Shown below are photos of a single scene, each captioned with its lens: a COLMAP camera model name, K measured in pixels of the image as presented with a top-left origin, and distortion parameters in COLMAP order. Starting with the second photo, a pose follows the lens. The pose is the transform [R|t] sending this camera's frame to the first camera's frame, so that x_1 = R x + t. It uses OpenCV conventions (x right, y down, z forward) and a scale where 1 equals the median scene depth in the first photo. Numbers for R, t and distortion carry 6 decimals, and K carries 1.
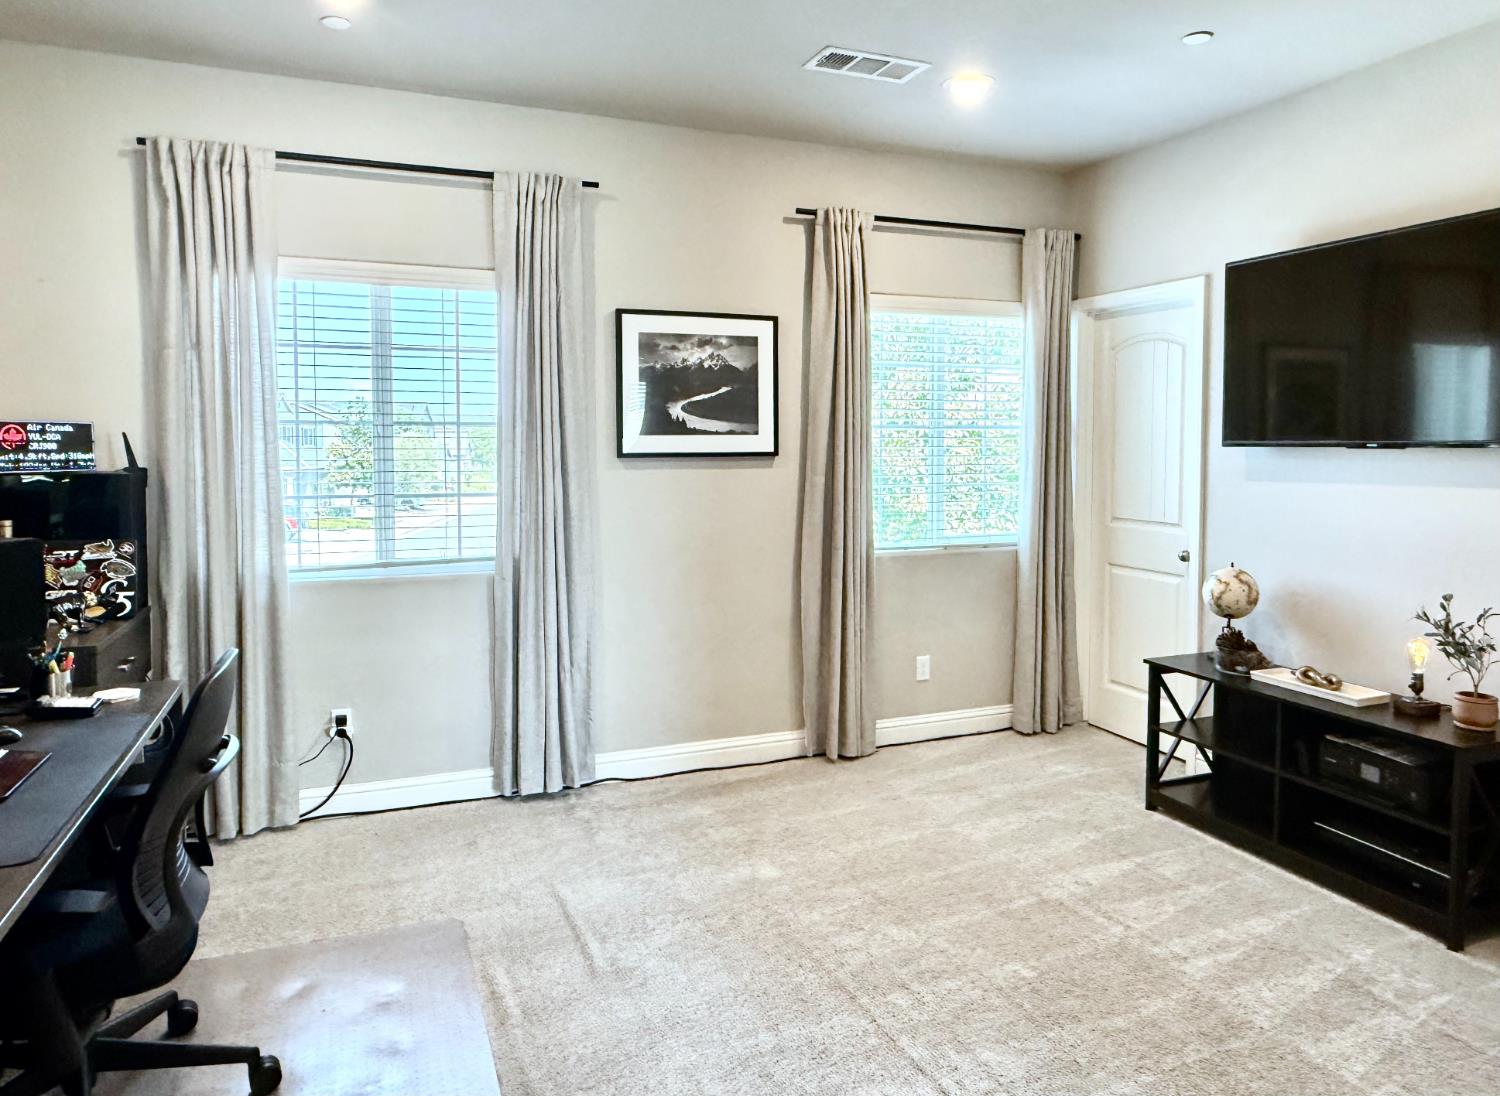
lens RADIAL K [[932.1, 0, 747.0], [0, 932.1, 493.0], [0, 0, 1]] dist [-0.049217, -0.000053]
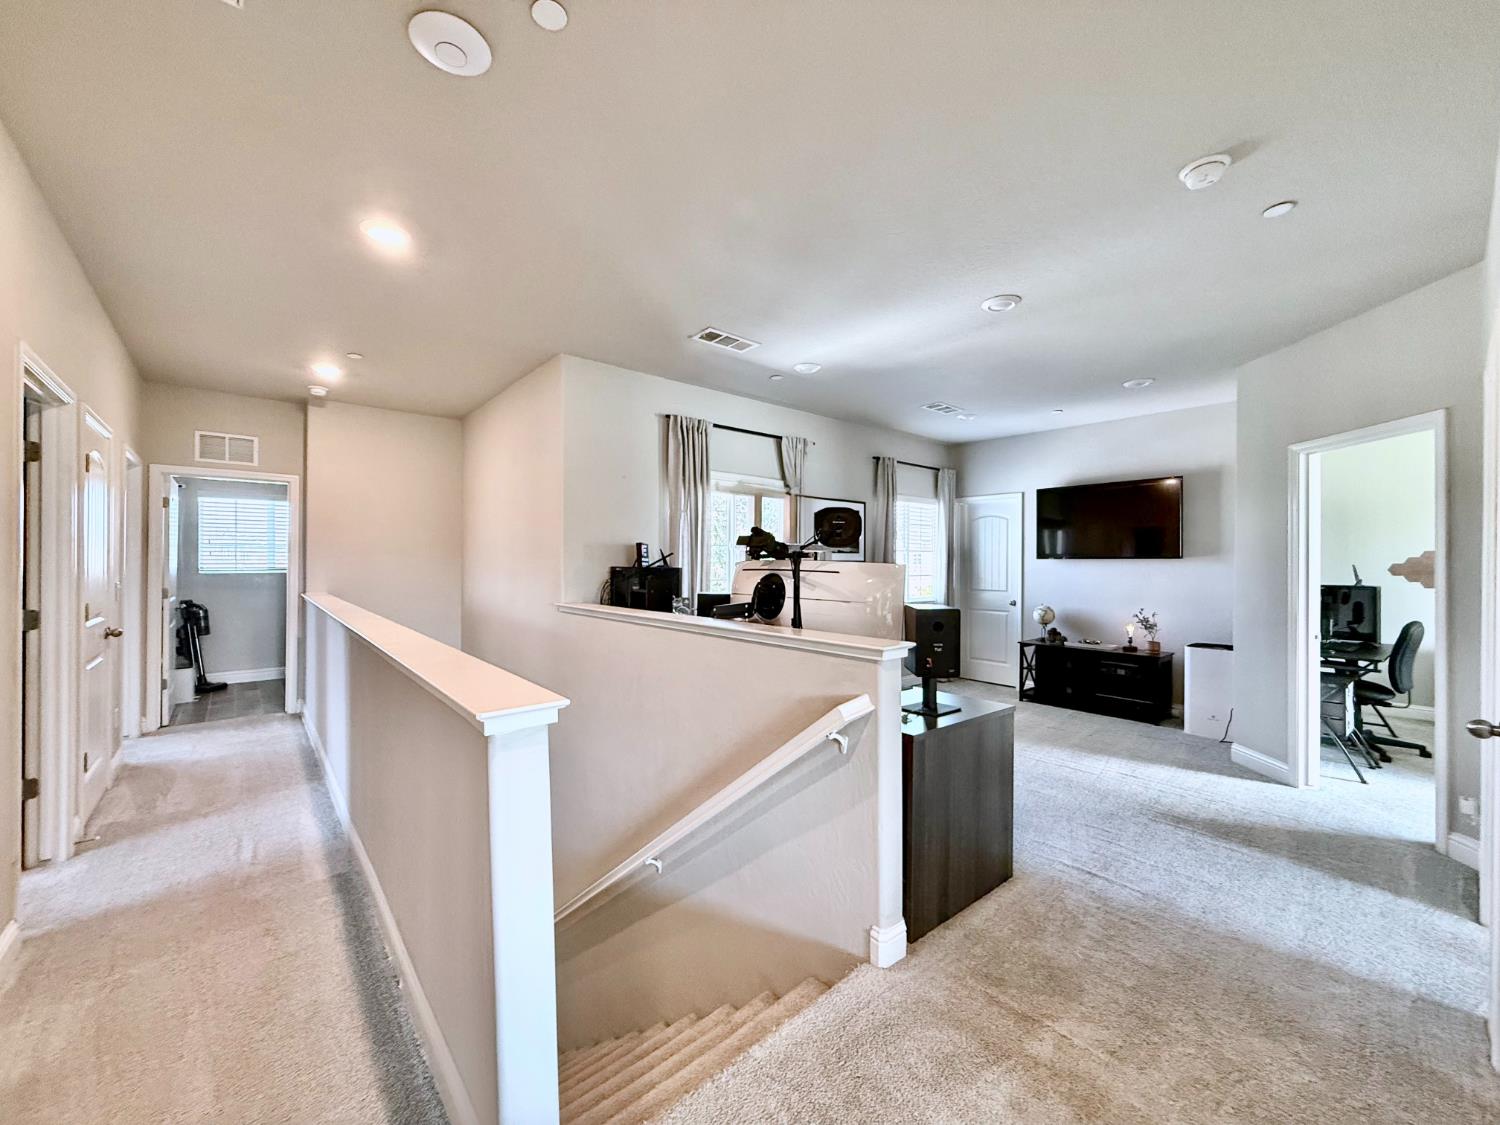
lens RADIAL K [[600.1, 0, 750.0], [0, 600.1, 562.5], [0, 0, 1]] dist [0.000057, -0.000003]
pose [[0.948373, 0.006305, 0.317094, -0.783242], [0.006620, 0.999191, -0.039667, 0.019057], [-0.317087, 0.039718, 0.947564, -0.350021]]
